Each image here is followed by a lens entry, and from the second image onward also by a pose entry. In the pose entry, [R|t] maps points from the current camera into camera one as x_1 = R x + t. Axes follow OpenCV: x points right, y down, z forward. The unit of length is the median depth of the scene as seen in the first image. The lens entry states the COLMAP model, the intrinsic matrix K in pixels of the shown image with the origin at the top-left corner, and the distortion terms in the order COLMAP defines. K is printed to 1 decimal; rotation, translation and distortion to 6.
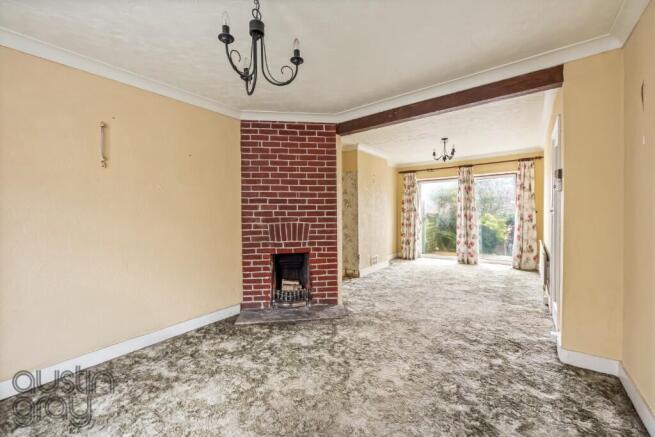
lens RADIAL K [[263.5, 0, 327.5], [0, 263.5, 218.5], [0, 0, 1]] dist [0.000596, 0.000149]
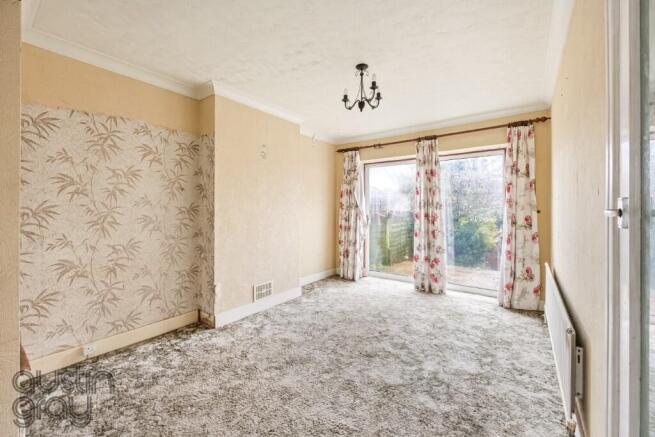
lens RADIAL K [[264.0, 0, 325.8], [0, 264.0, 207.6], [0, 0, 1]] dist [-0.000724, 0.000028]
pose [[0.999871, 0.013918, 0.008058, 0.278975], [-0.013718, 0.999609, -0.024366, -0.012225], [-0.008394, 0.024253, 0.999671, 0.369918]]
